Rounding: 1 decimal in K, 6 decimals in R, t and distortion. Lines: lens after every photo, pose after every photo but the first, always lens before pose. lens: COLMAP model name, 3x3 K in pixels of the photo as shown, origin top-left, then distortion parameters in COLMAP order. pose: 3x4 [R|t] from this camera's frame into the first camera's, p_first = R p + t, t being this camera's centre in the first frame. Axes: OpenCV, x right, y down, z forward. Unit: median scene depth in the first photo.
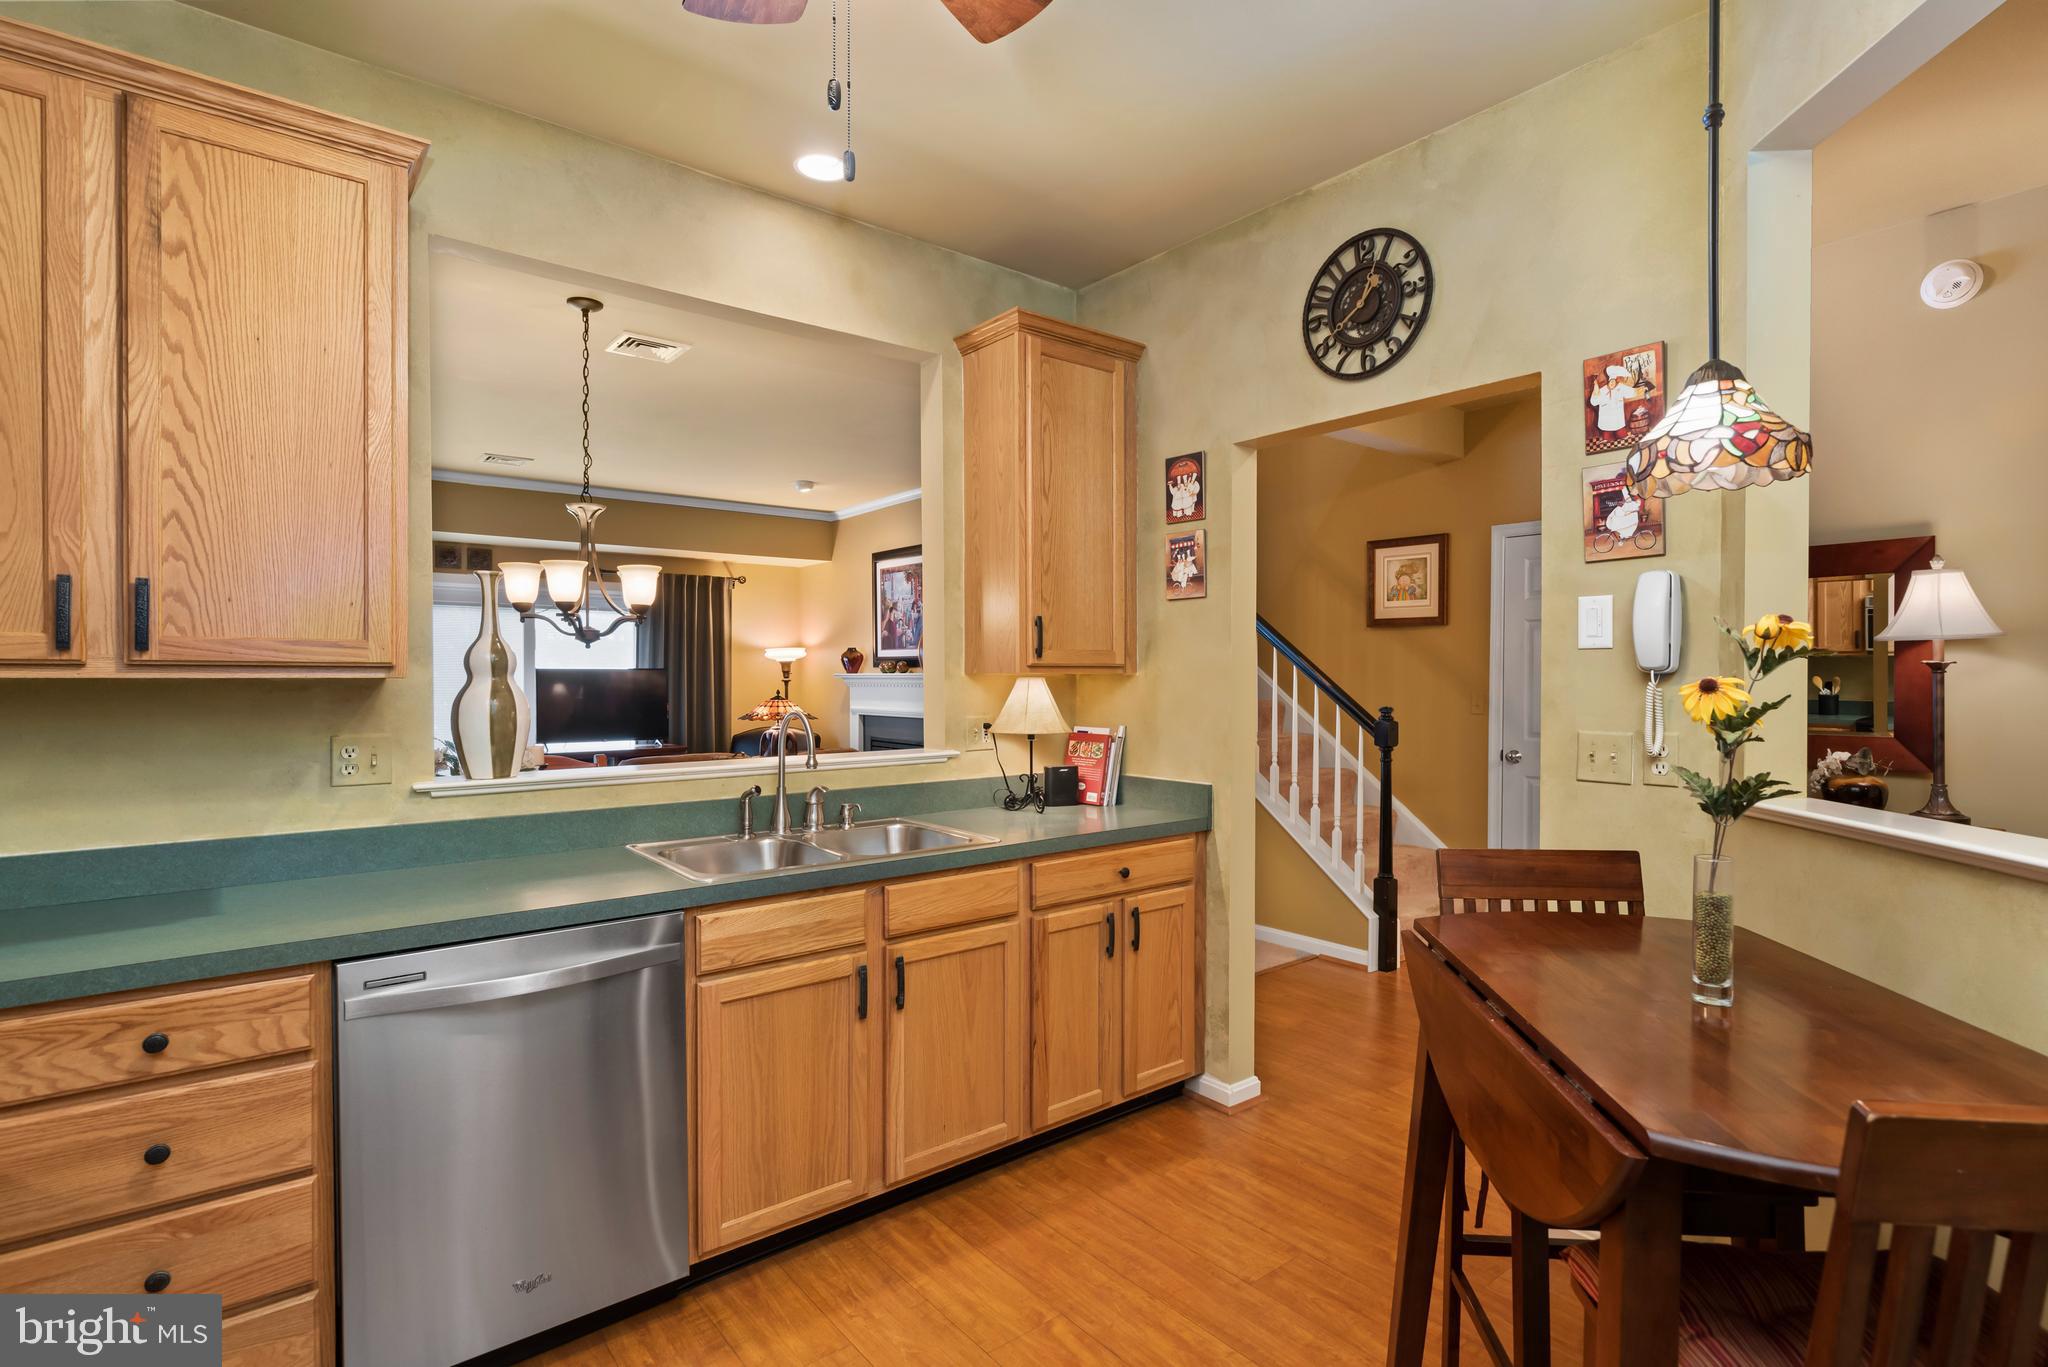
lens RADIAL K [[999.7, 0, 1043.2], [0, 999.7, 689.6], [0, 0, 1]] dist [0.000653, 0.000833]
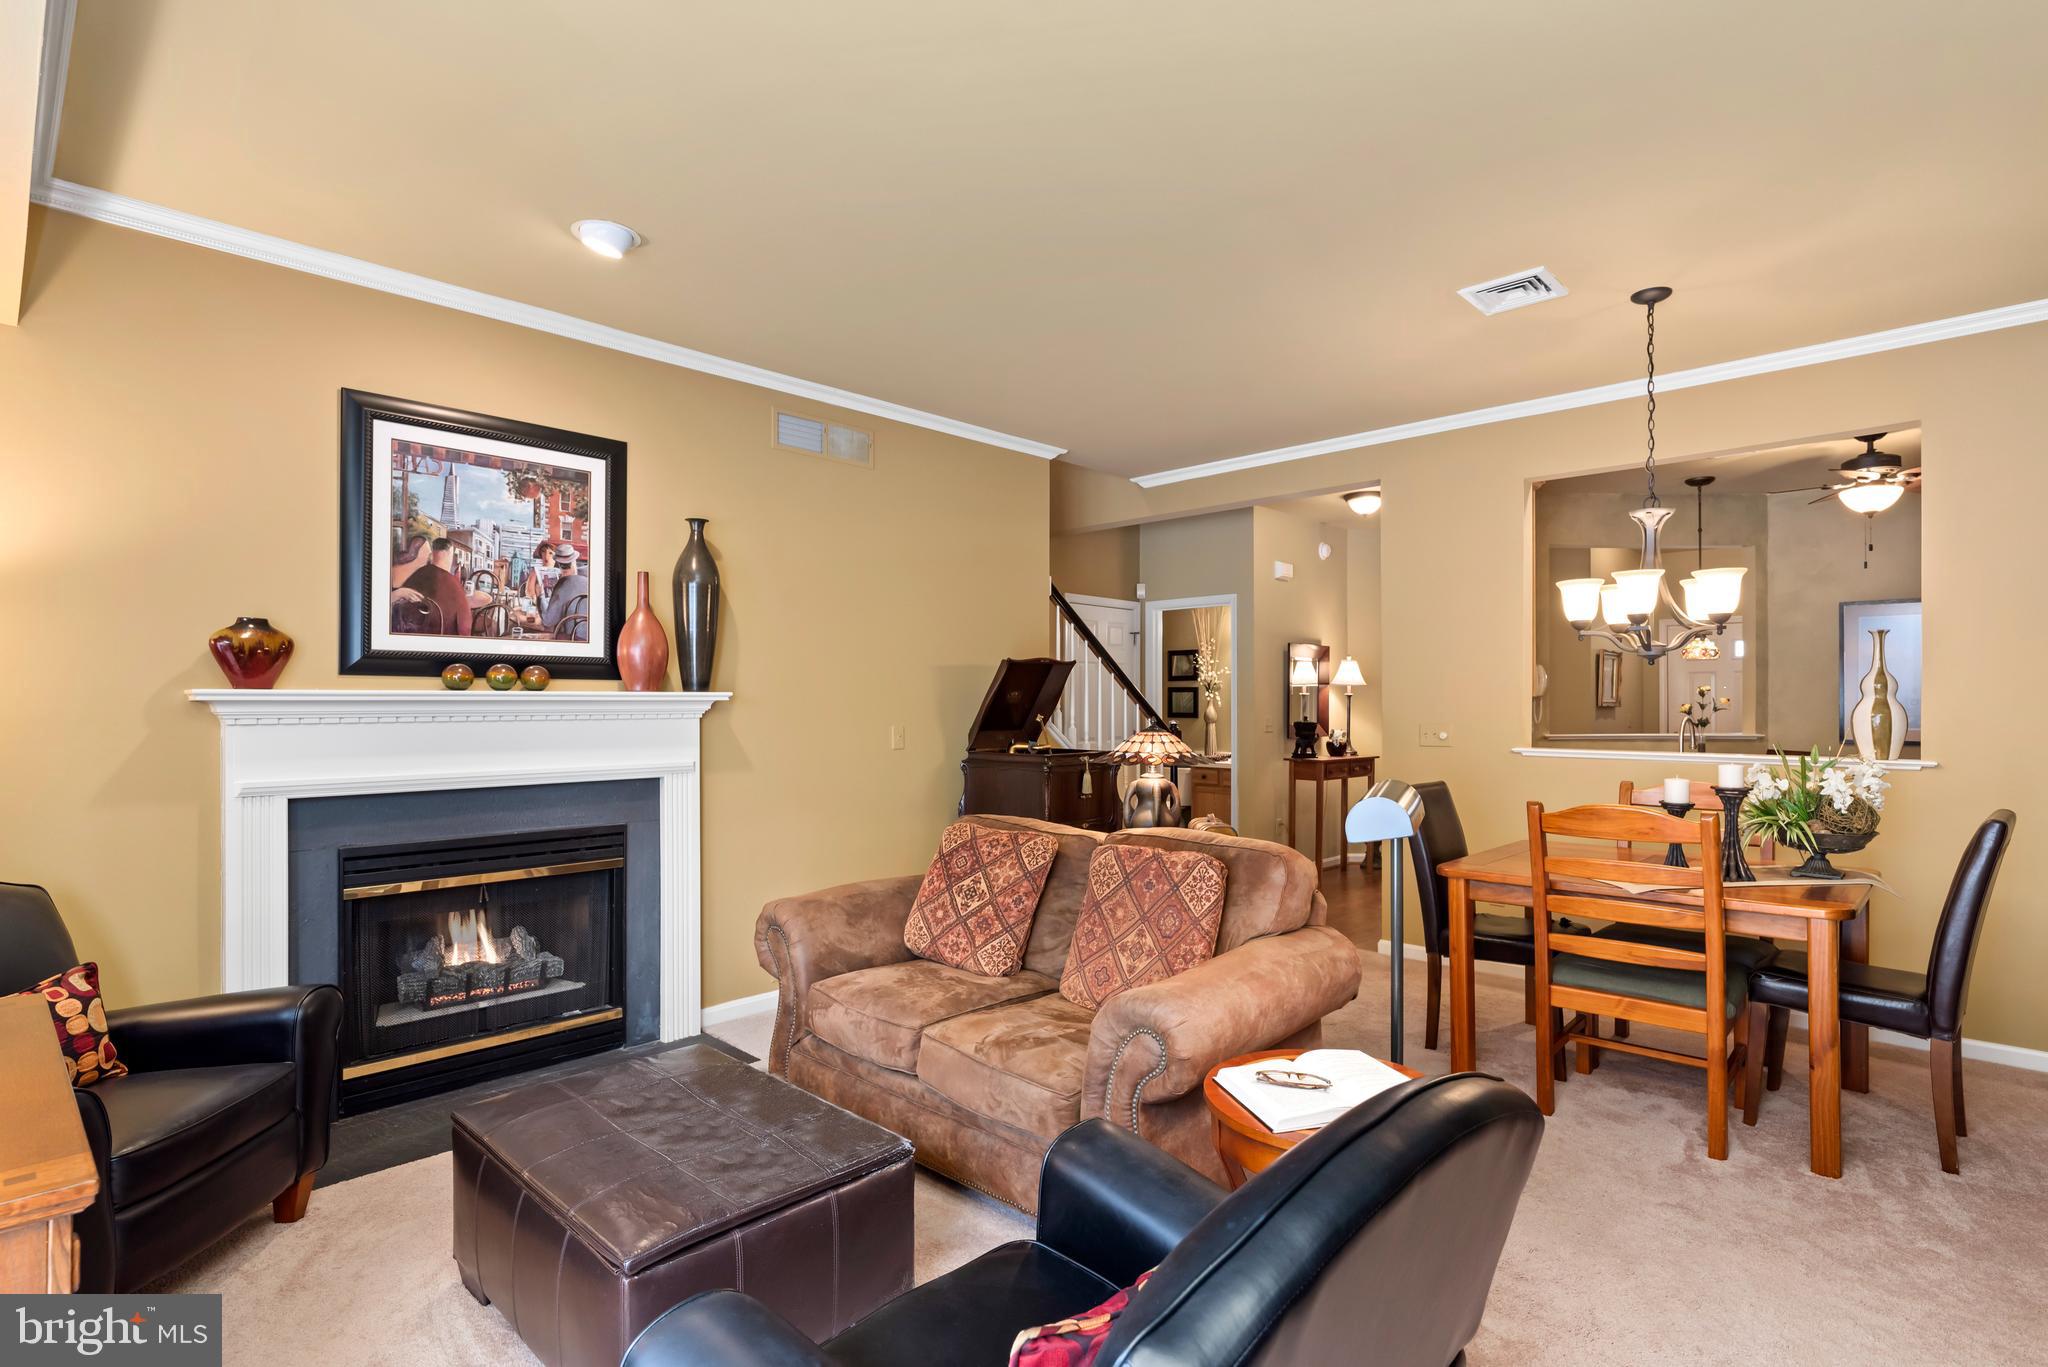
lens RADIAL K [[999.7, 0, 1043.2], [0, 999.7, 689.6], [0, 0, 1]] dist [0.000653, 0.000833]
pose [[-0.125791, 0.016179, 0.991925, -0.845138], [0.016333, 0.999765, -0.014235, -0.008792], [-0.991922, 0.014411, -0.126025, 1.098472]]
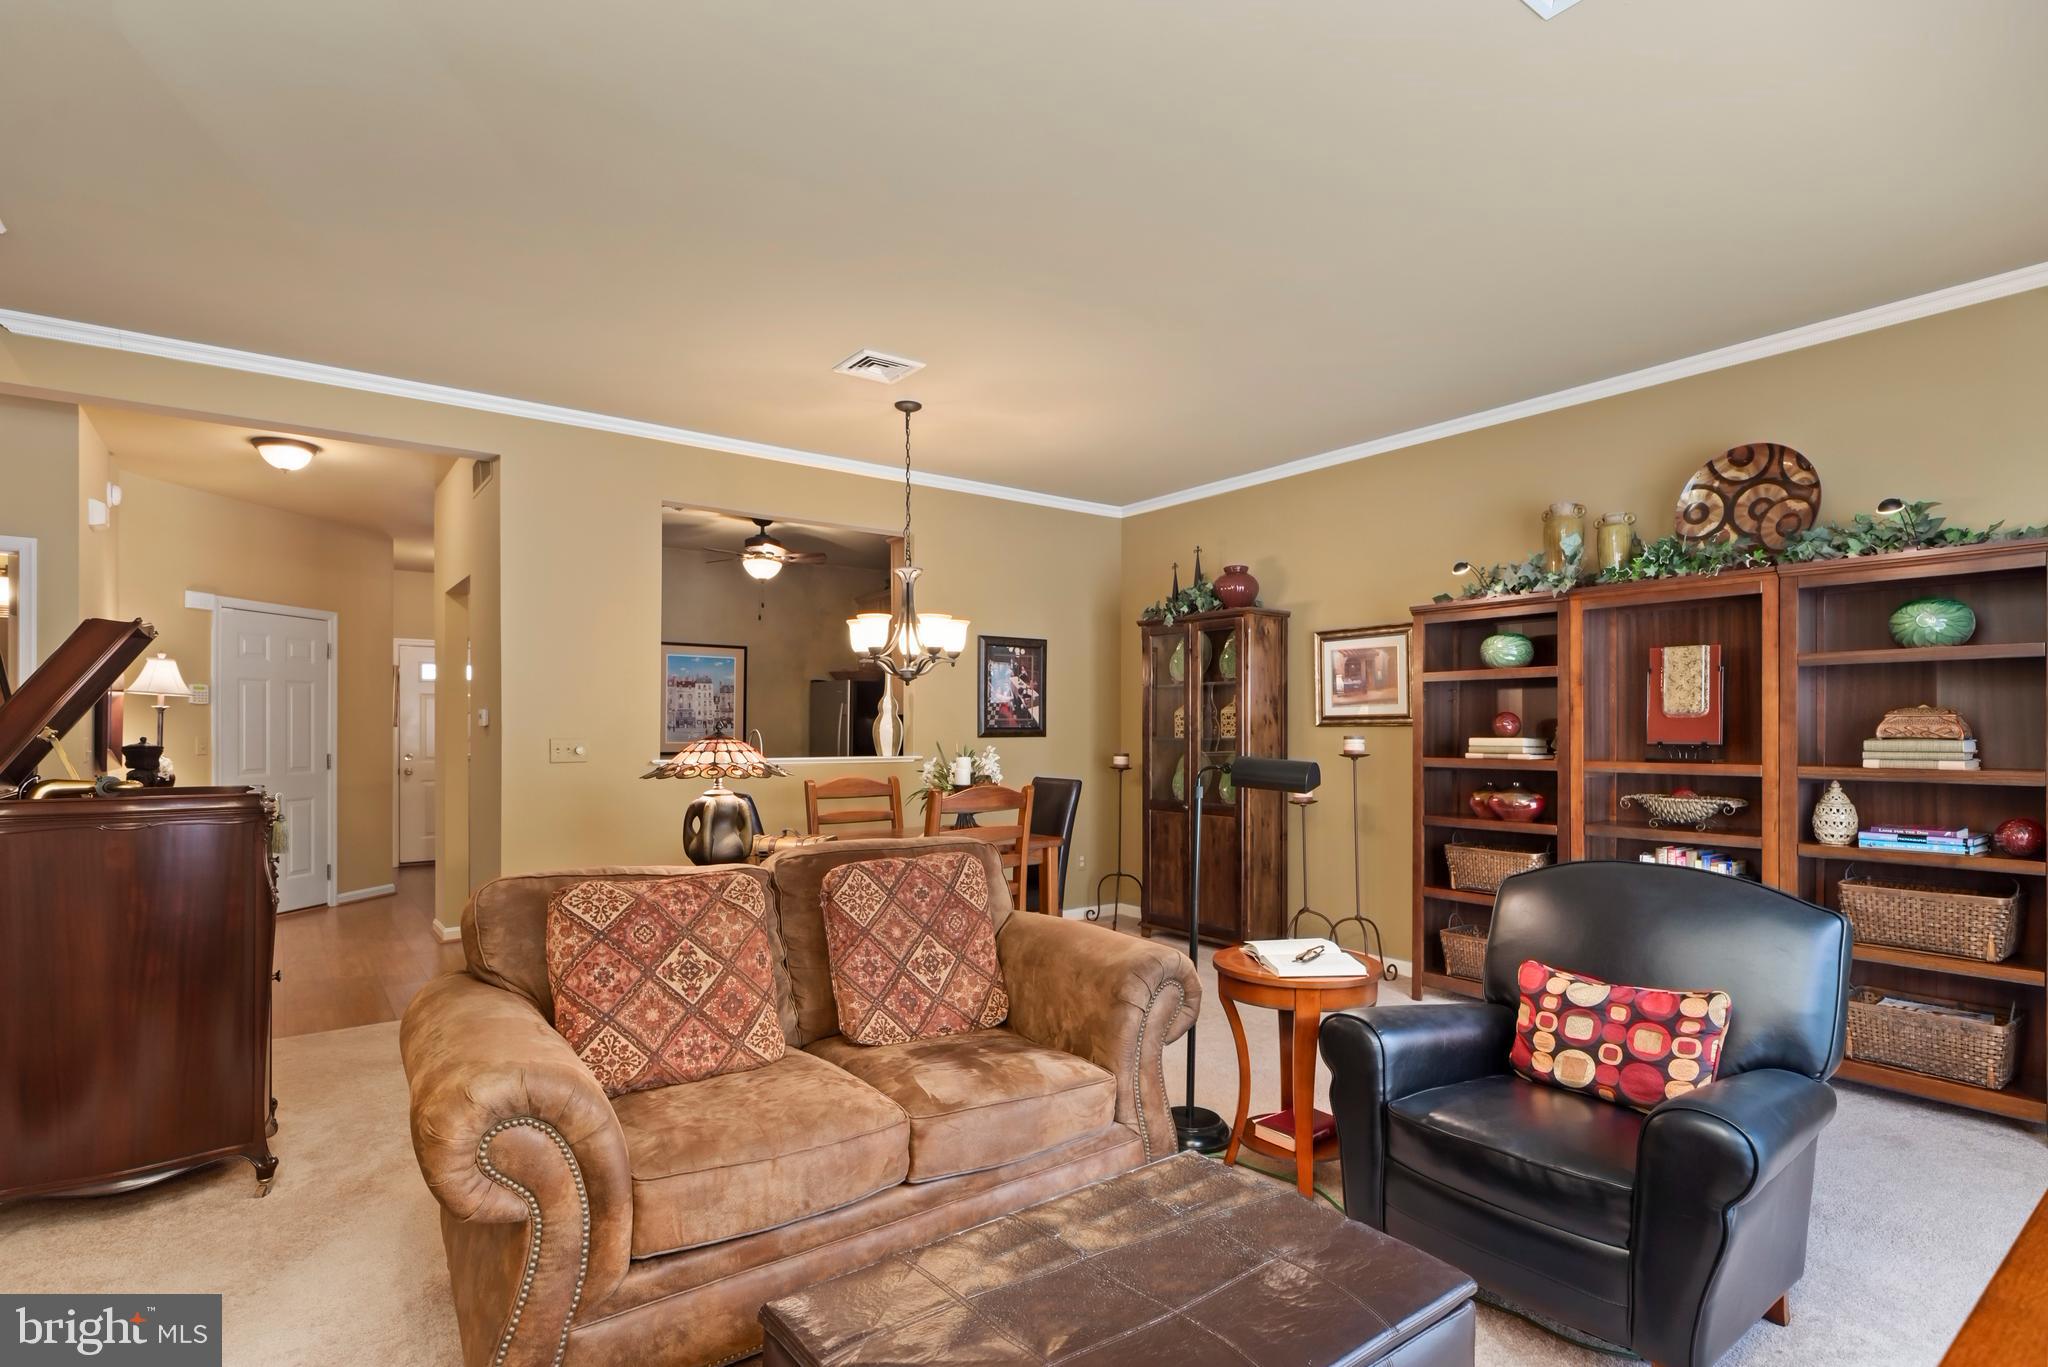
lens RADIAL K [[1025.8, 0, 1067.8], [0, 1025.8, 707.4], [0, 0, 1]] dist [-0.000721, -0.000174]
pose [[-0.999982, 0.004090, 0.004323, -0.433699], [0.004053, 0.999956, -0.008488, -0.002099], [-0.004358, -0.008470, -0.999955, 1.468888]]
